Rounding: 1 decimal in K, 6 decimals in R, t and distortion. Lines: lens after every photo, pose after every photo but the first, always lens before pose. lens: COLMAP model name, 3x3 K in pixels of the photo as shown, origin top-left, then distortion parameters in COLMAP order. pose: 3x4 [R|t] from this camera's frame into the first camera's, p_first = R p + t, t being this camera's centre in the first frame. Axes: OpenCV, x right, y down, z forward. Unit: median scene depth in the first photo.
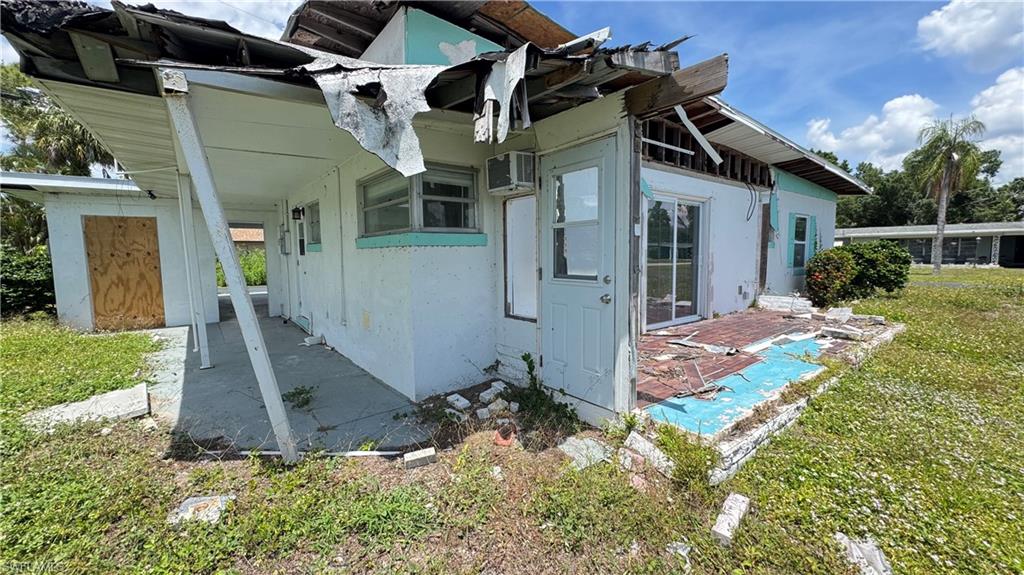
lens RADIAL K [[402.7, 0, 512.0], [0, 402.7, 287.5], [0, 0, 1]] dist [-0.000385, 0.000315]
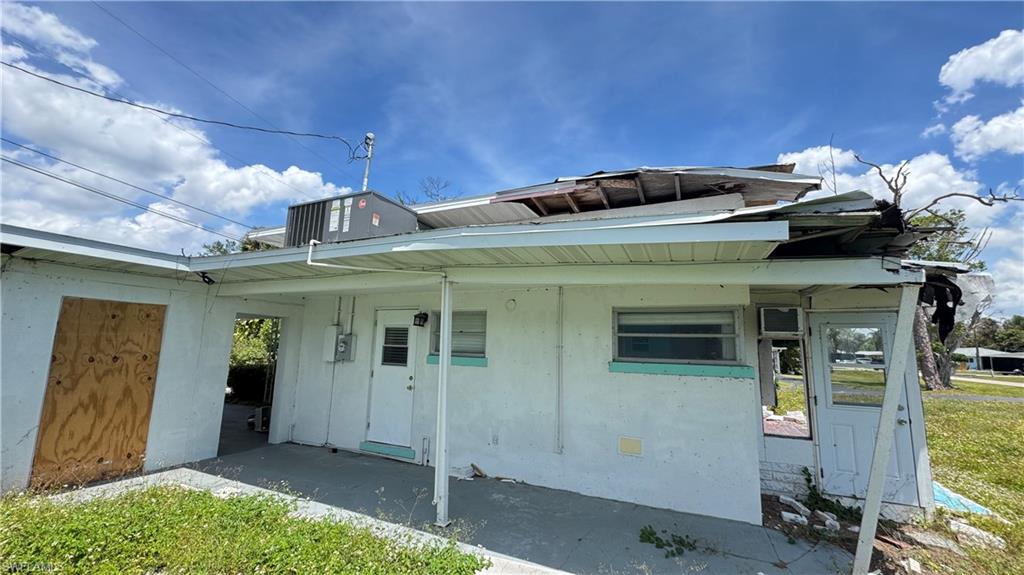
lens RADIAL K [[402.7, 0, 512.0], [0, 402.7, 287.5], [0, 0, 1]] dist [-0.000385, 0.000315]
pose [[0.891272, 0.106739, 0.440727, -0.687726], [0.000359, 0.971736, -0.236070, -0.040150], [-0.453468, 0.210561, 0.866043, 0.114984]]
